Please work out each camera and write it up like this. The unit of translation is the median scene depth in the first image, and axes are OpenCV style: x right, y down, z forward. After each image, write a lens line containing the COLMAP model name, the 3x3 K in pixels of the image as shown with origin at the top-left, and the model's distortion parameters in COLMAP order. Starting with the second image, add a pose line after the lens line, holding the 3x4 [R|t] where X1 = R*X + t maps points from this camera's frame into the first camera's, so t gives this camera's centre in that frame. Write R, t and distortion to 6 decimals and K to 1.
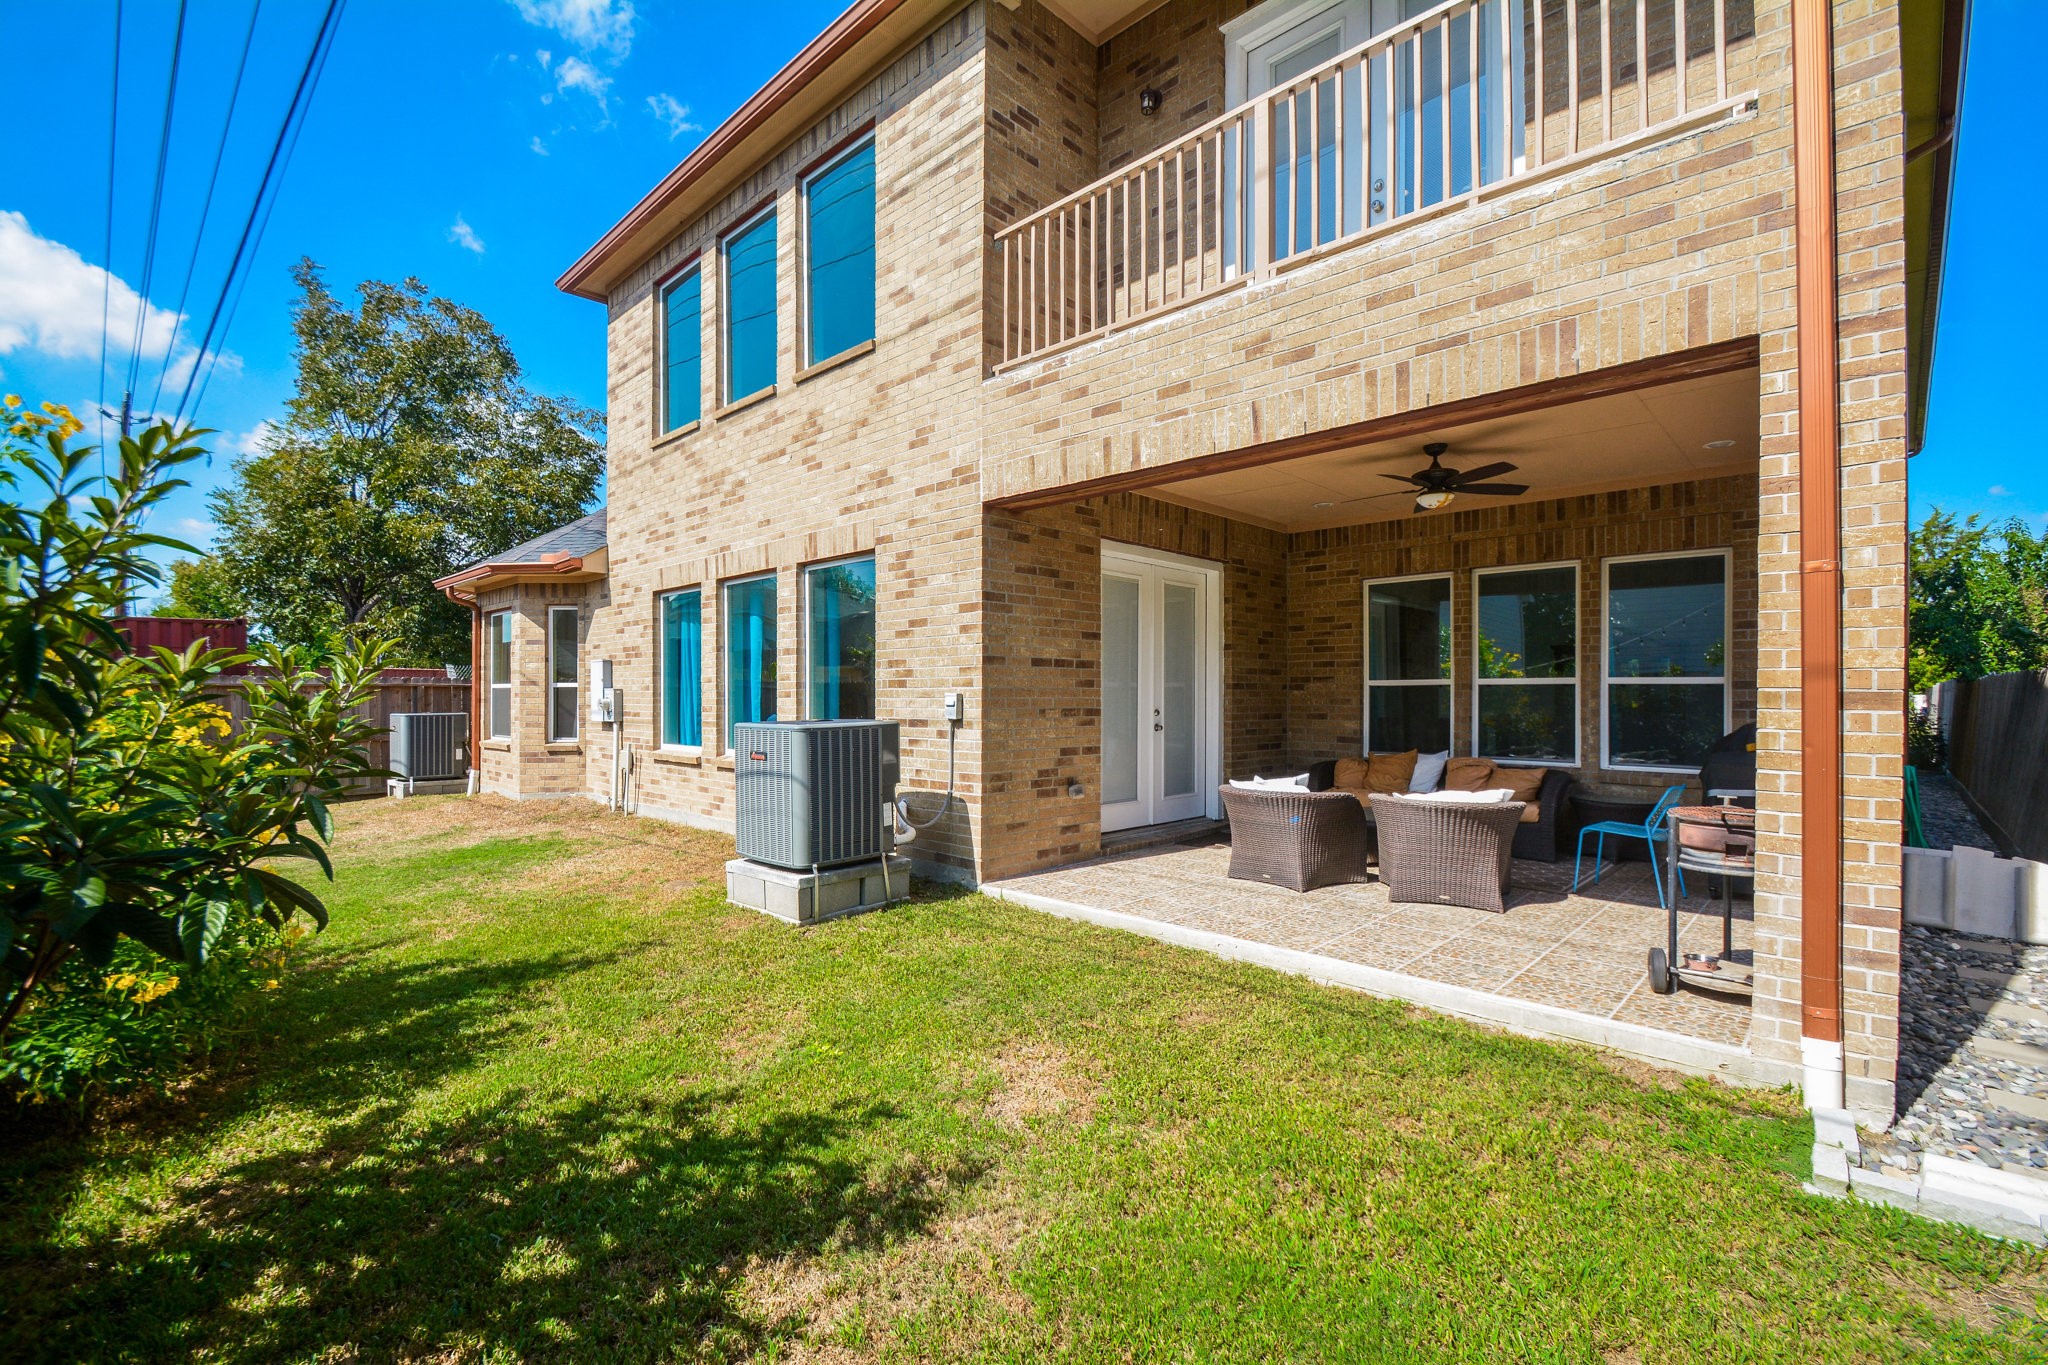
lens RADIAL K [[931.0, 0, 1018.3], [0, 931.0, 688.8], [0, 0, 1]] dist [-0.008221, -0.000985]
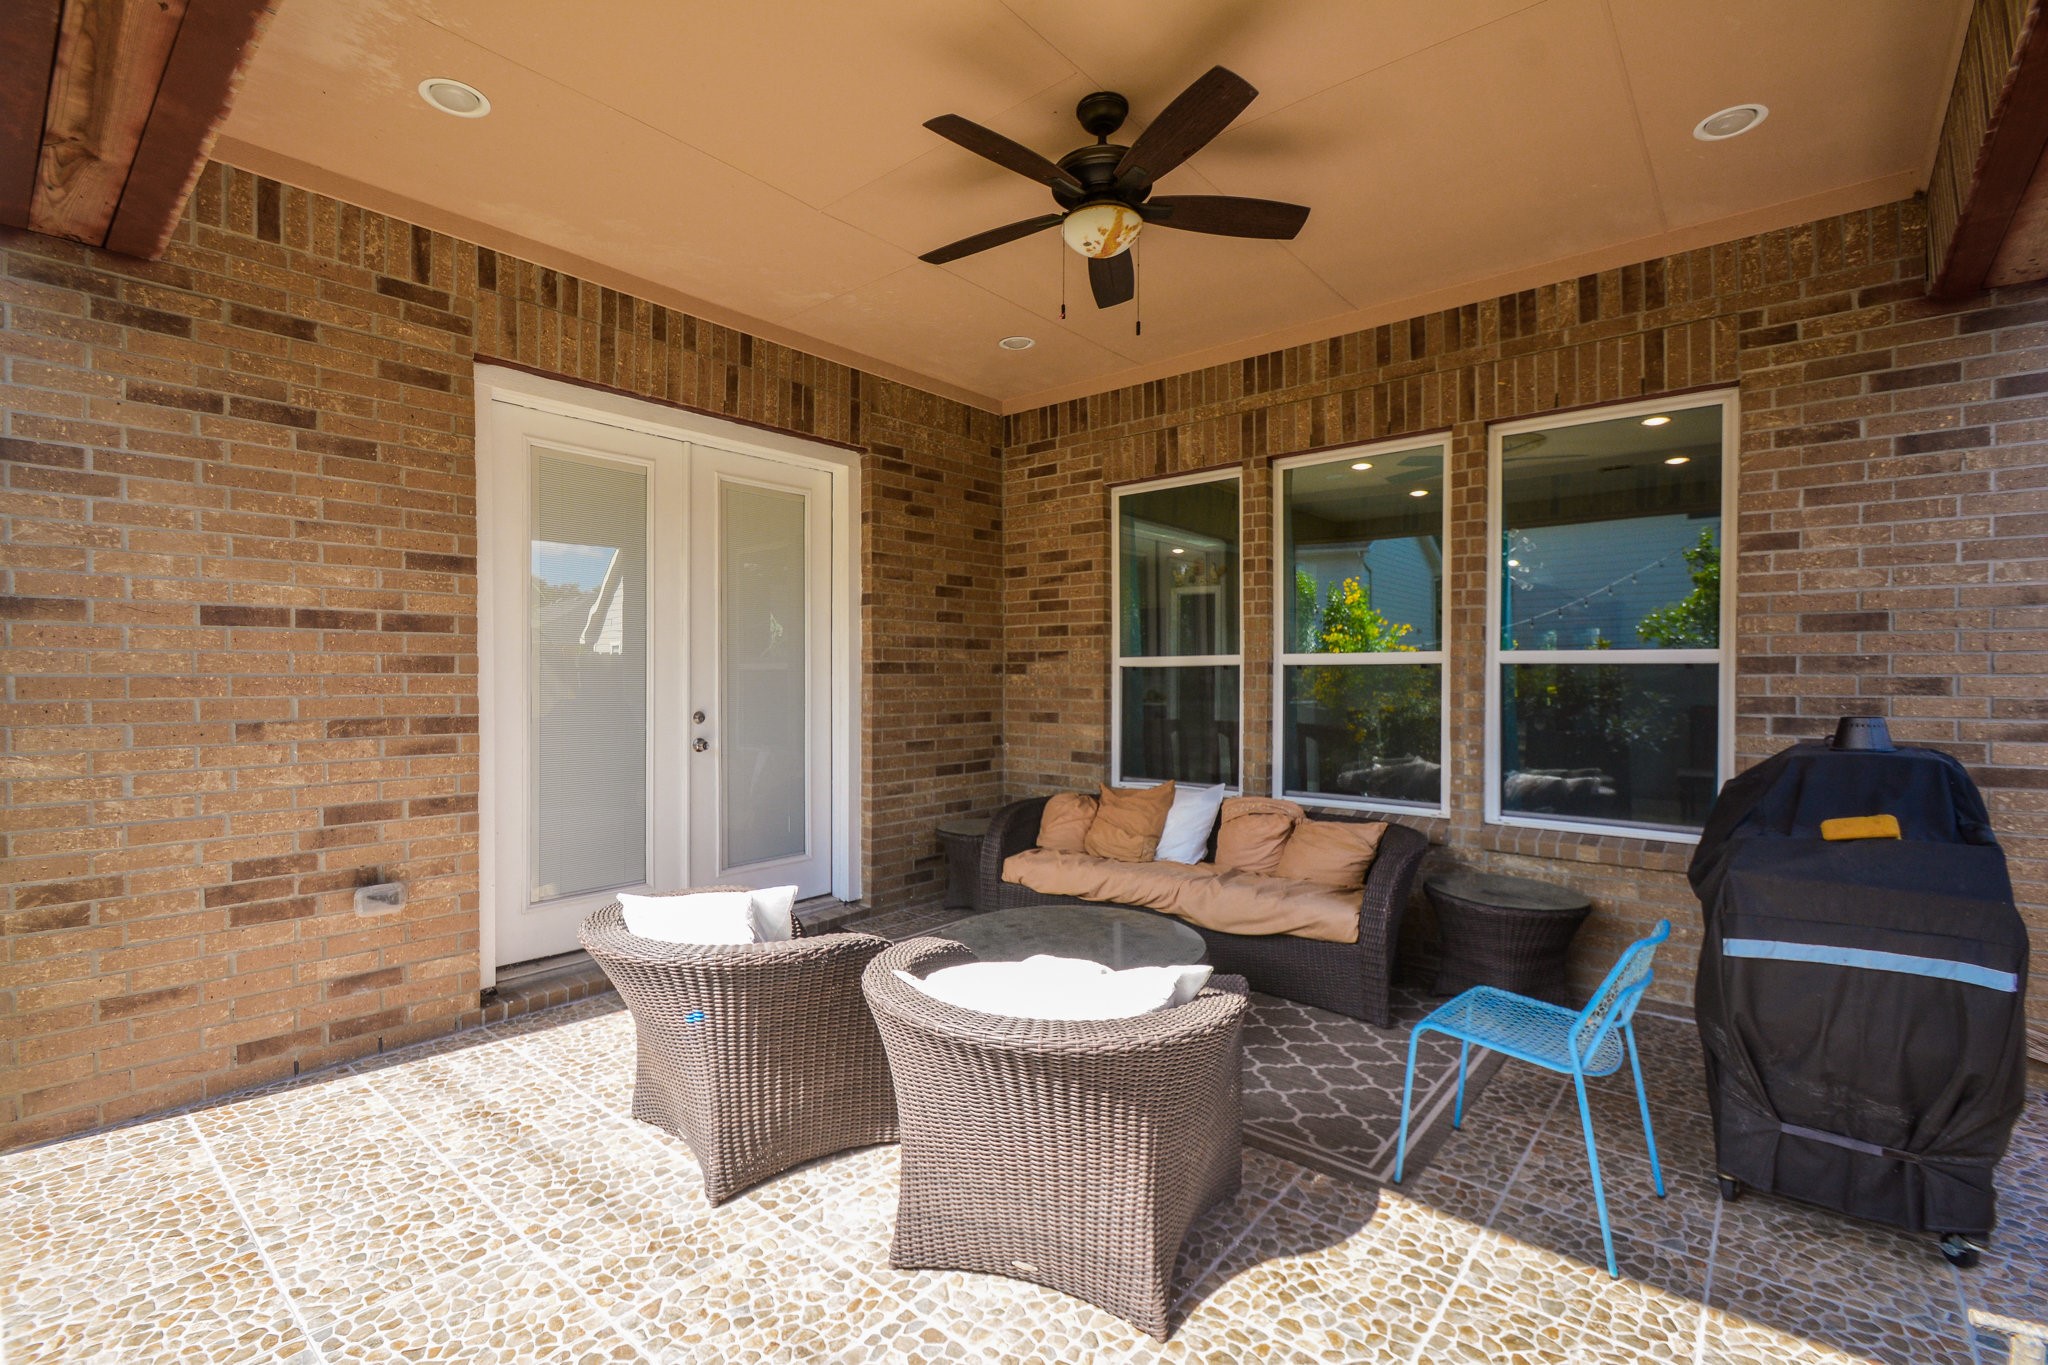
lens RADIAL K [[931.0, 0, 1028.1], [0, 931.0, 680.7], [0, 0, 1]] dist [-0.008221, -0.000985]
pose [[0.997263, -0.002849, 0.073877, 0.309048], [0.001809, 0.999898, 0.014133, -0.003063], [-0.073910, -0.013961, 0.997167, 0.462648]]
